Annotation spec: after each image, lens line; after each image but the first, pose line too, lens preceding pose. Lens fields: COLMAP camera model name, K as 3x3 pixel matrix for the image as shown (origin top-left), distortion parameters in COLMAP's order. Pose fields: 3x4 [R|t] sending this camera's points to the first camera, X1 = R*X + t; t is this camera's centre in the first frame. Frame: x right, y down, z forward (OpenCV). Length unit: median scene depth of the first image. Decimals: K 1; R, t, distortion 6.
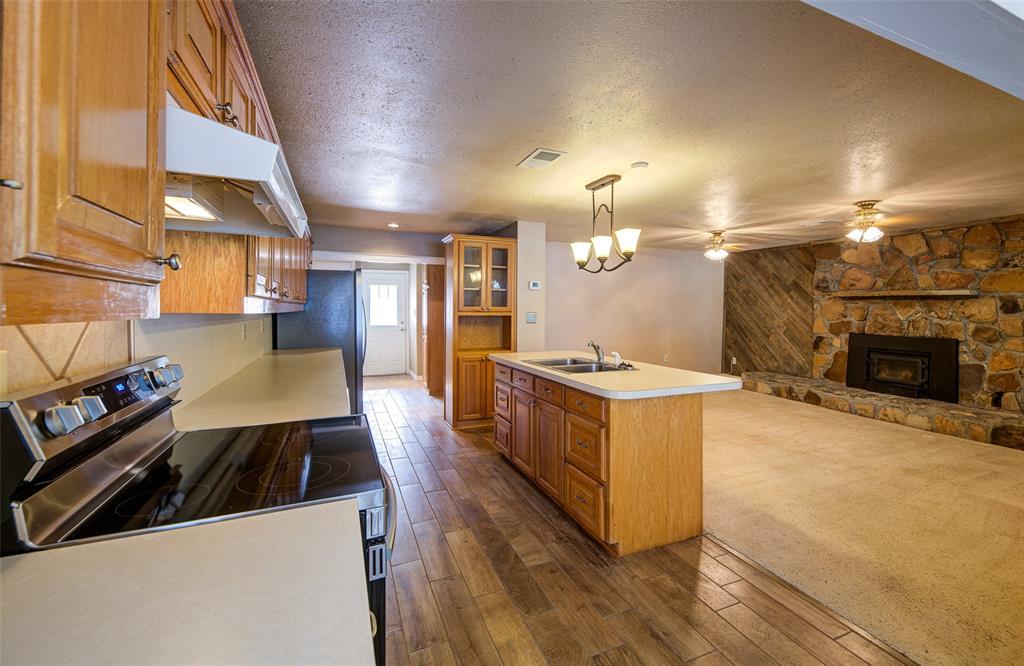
lens RADIAL K [[423.2, 0, 494.2], [0, 423.2, 311.4], [0, 0, 1]] dist [-0.012208, -0.002169]
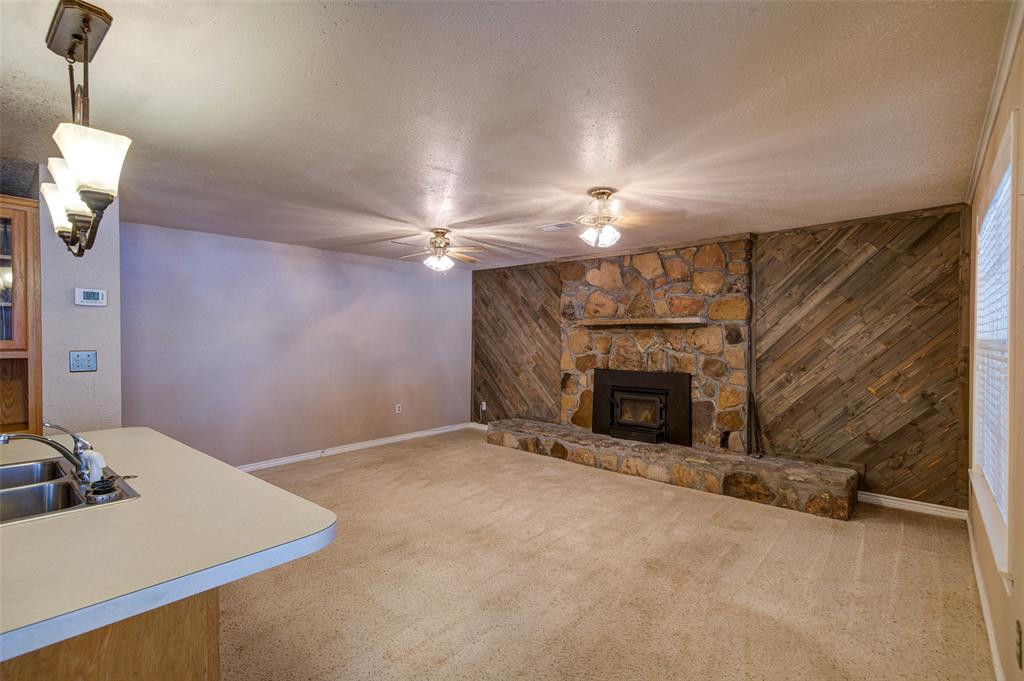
lens RADIAL K [[489.4, 0, 514.4], [0, 489.4, 341.8], [0, 0, 1]] dist [-0.000157, 0.000198]
pose [[0.869076, -0.007802, 0.494617, 0.250763], [0.011357, 0.999927, -0.004182, -0.000108], [-0.494548, 0.009252, 0.869101, 0.253297]]
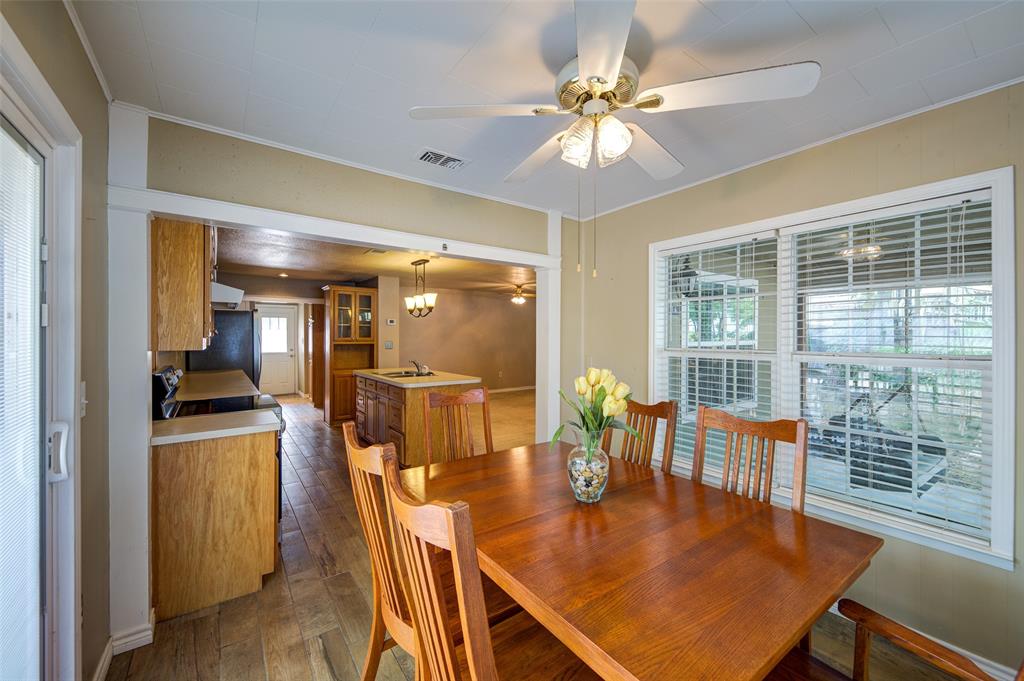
lens RADIAL K [[403.8, 0, 469.2], [0, 403.8, 333.4], [0, 0, 1]] dist [-0.002243, -0.000026]
pose [[0.980617, -0.005449, 0.195858, 0.088434], [0.007676, 0.999914, -0.010616, -0.007721], [-0.195783, 0.011914, 0.980575, -0.369125]]
